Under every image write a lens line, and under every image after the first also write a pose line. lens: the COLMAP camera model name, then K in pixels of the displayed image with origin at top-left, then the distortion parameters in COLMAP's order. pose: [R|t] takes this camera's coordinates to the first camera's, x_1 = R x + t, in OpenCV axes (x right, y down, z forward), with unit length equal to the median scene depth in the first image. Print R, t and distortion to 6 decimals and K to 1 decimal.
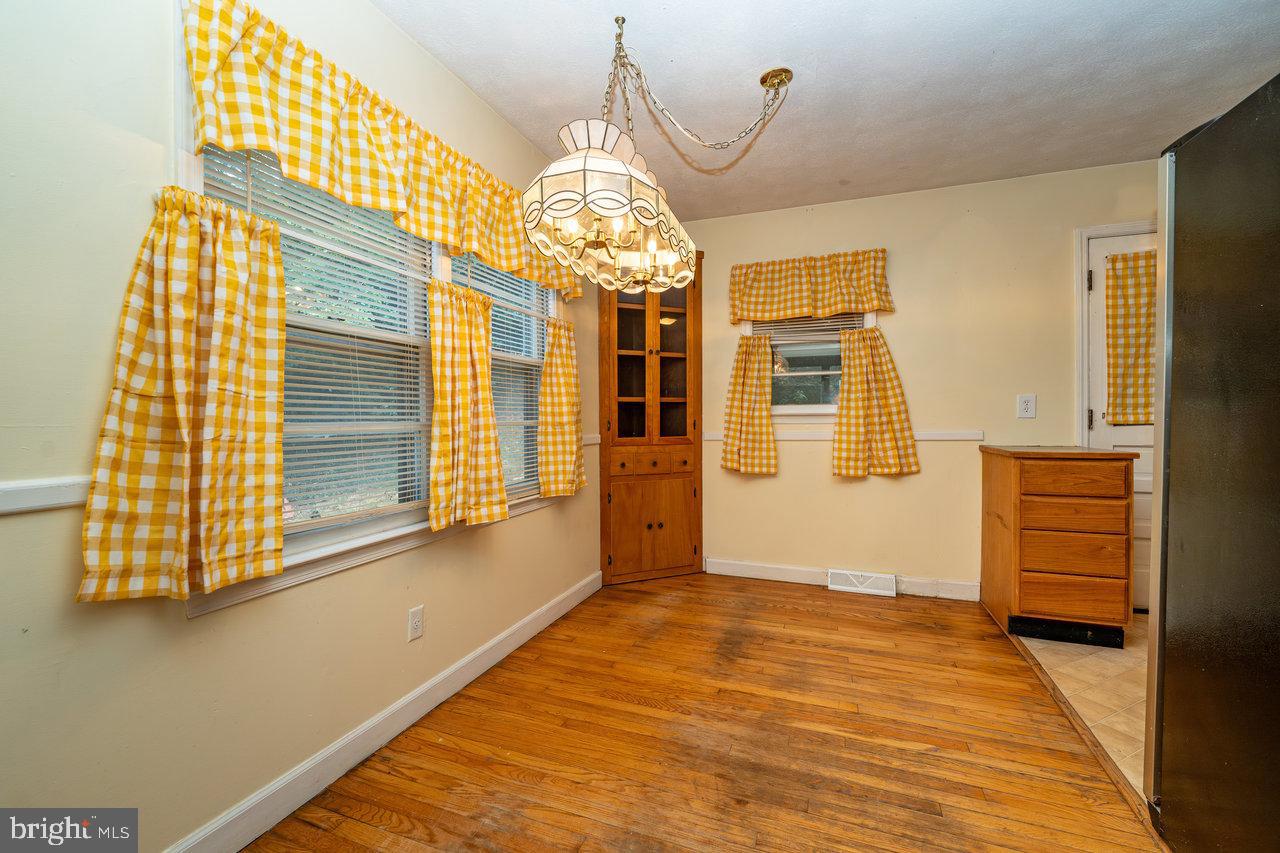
lens RADIAL K [[526.3, 0, 630.2], [0, 526.3, 422.8], [0, 0, 1]] dist [0.002349, -0.000213]
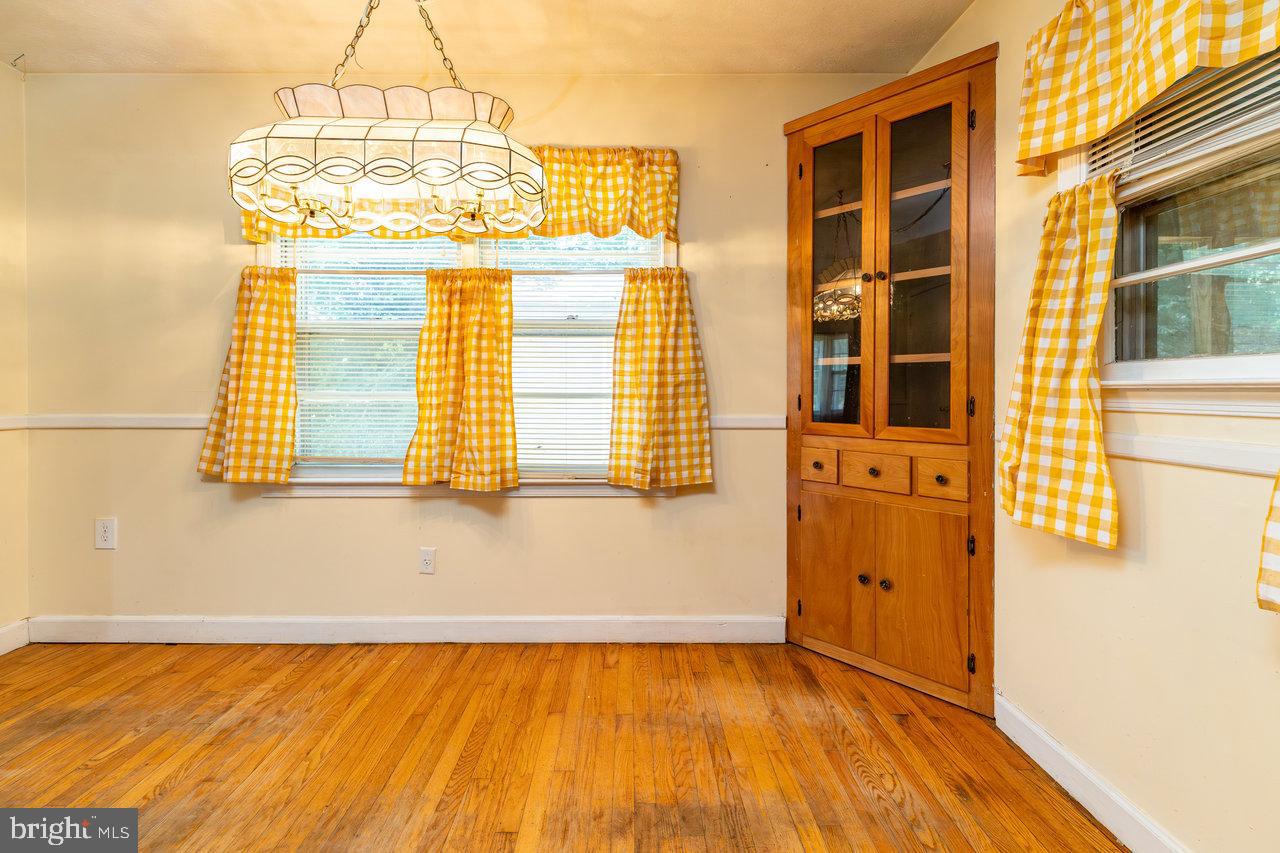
lens RADIAL K [[526.3, 0, 611.4], [0, 526.3, 385.3], [0, 0, 1]] dist [0.002349, -0.000213]
pose [[0.361281, 0.002138, -0.932455, 0.610954], [-0.012700, 0.999916, -0.002627, -0.013688], [0.932371, 0.012791, 0.361278, 0.681485]]
